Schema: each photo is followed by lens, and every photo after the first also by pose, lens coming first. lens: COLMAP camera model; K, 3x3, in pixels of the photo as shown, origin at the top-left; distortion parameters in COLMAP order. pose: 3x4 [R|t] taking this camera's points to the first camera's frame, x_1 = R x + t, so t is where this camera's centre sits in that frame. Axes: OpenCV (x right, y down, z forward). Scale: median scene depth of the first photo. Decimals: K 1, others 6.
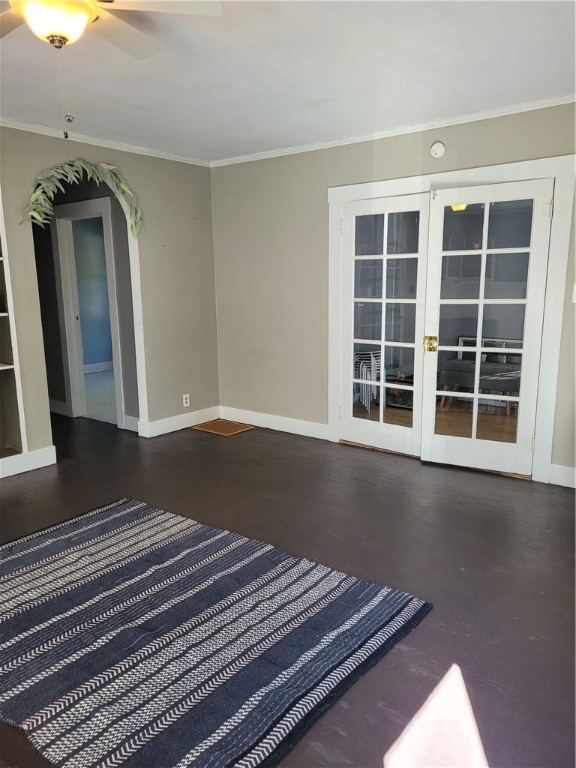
lens RADIAL K [[575.4, 0, 288.1], [0, 575.4, 394.8], [0, 0, 1]] dist [0.053052, -0.040732]
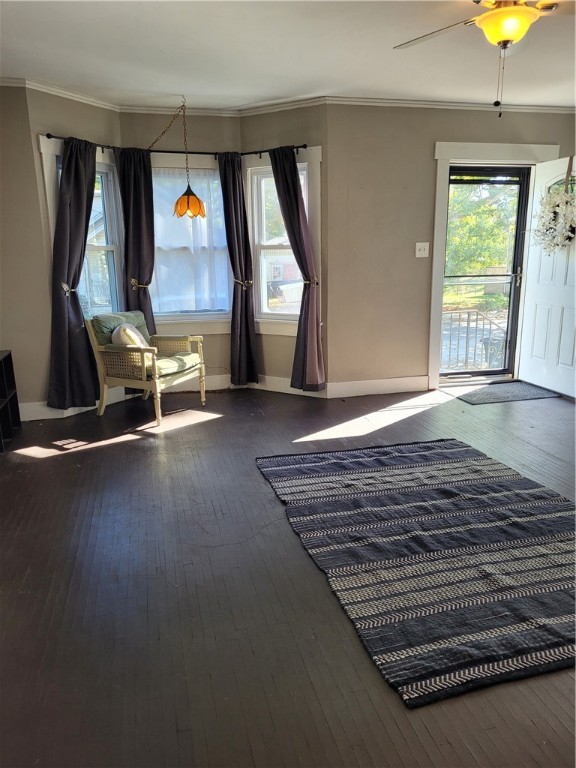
lens RADIAL K [[575.4, 0, 293.1], [0, 575.4, 386.4], [0, 0, 1]] dist [0.053052, -0.040732]
pose [[-0.794619, -0.116473, 0.595831, -0.420292], [0.143564, 0.917541, 0.370821, -0.208563], [-0.589890, 0.380201, -0.712374, 1.183843]]
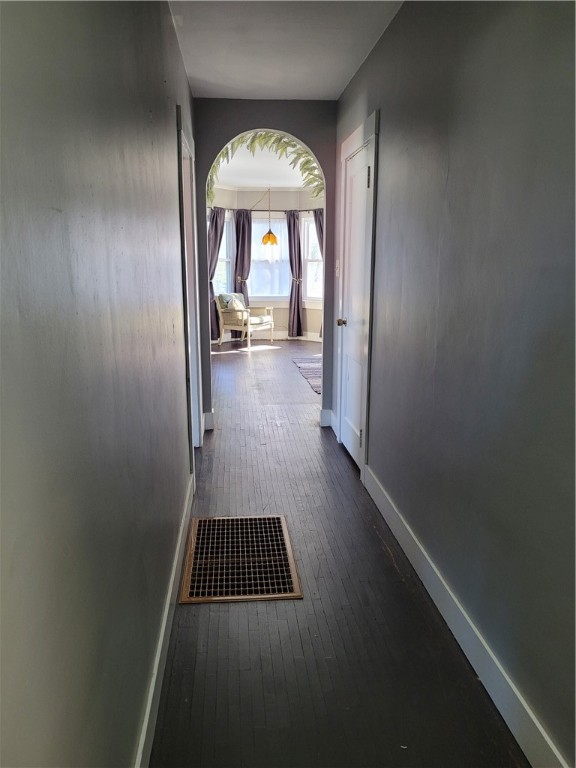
lens RADIAL K [[575.4, 0, 285.9], [0, 575.4, 381.2], [0, 0, 1]] dist [0.053052, -0.040732]
pose [[-0.691726, -0.130314, 0.710305, -1.227674], [0.150770, 0.935849, 0.318520, -0.327407], [-0.706246, 0.327421, -0.627703, 1.884524]]
